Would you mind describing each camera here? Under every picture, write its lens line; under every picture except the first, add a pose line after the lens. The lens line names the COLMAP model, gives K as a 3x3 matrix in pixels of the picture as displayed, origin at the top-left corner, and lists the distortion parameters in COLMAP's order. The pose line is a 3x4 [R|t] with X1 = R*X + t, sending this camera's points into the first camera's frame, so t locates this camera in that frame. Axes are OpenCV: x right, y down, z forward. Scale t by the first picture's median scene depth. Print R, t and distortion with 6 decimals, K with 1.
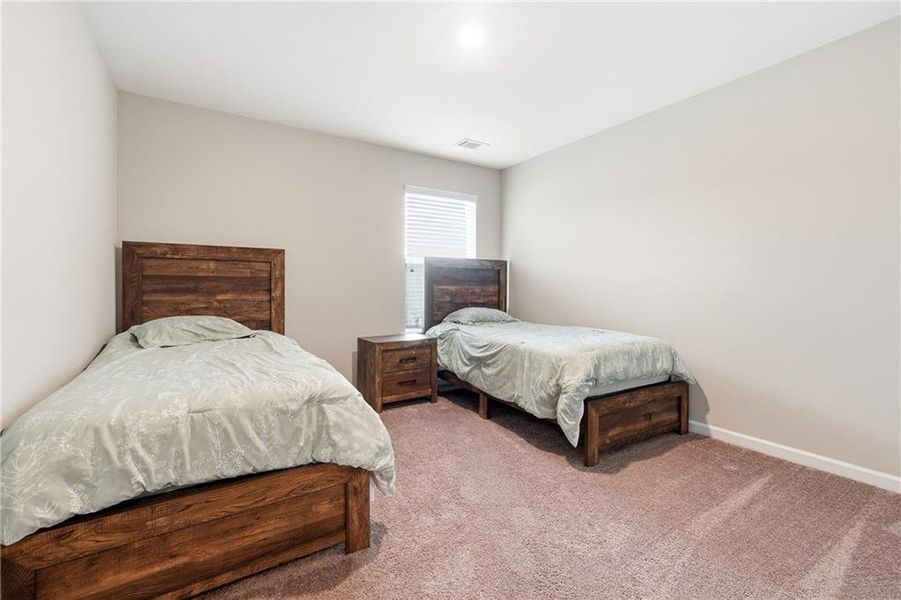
lens RADIAL K [[385.4, 0, 448.2], [0, 385.4, 288.3], [0, 0, 1]] dist [-0.011713, 0.000086]
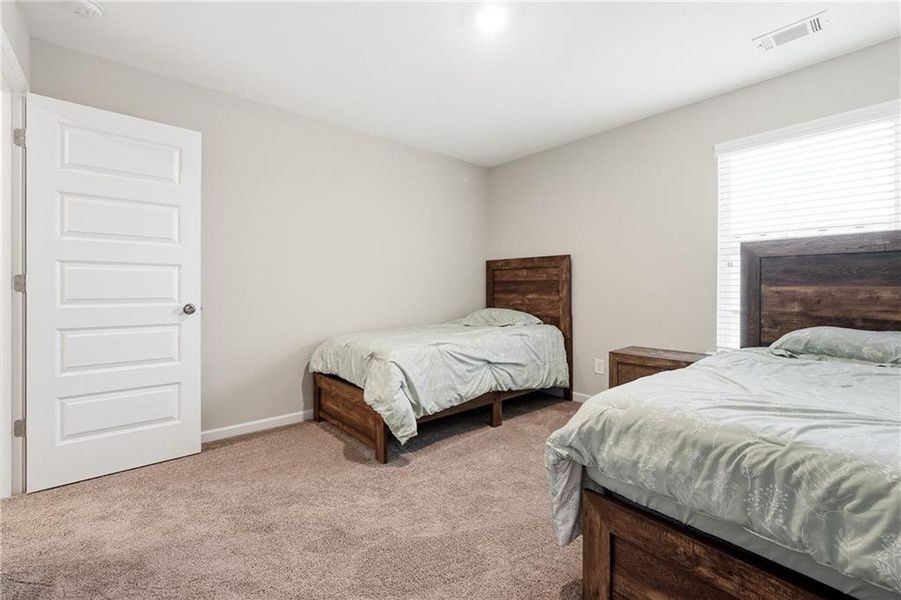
lens RADIAL K [[385.4, 0, 448.2], [0, 385.4, 288.3], [0, 0, 1]] dist [-0.011713, 0.000086]
pose [[0.139782, -0.001848, -0.990181, 0.653149], [-0.003272, 0.999992, -0.002328, -0.000469], [0.990177, 0.003566, 0.139774, 0.522201]]
